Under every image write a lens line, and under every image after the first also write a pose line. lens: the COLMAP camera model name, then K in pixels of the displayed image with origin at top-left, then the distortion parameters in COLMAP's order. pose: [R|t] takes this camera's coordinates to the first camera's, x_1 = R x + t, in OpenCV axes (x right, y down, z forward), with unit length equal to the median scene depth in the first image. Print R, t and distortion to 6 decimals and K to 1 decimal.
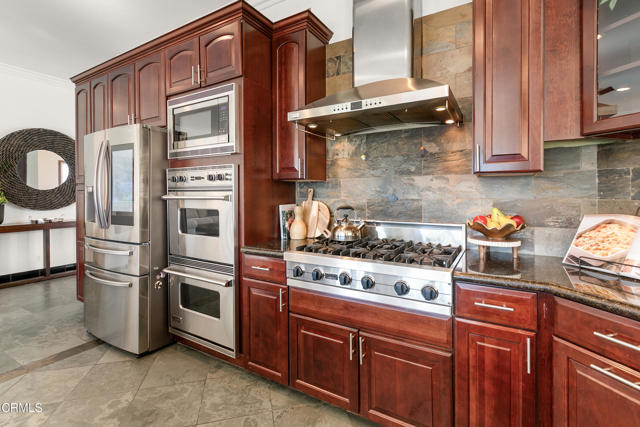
lens RADIAL K [[299.6, 0, 318.1], [0, 299.6, 200.0], [0, 0, 1]] dist [-0.000639, 0.000111]
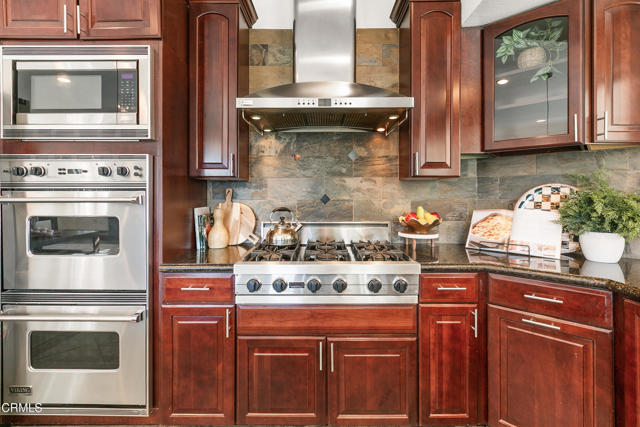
lens RADIAL K [[298.3, 0, 319.8], [0, 298.3, 198.6], [0, 0, 1]] dist [0.000396, -0.000100]
pose [[0.861599, -0.005985, 0.507555, -0.290452], [0.010010, 0.999936, -0.005200, -0.002035], [-0.507491, 0.009561, 0.861604, 0.146976]]
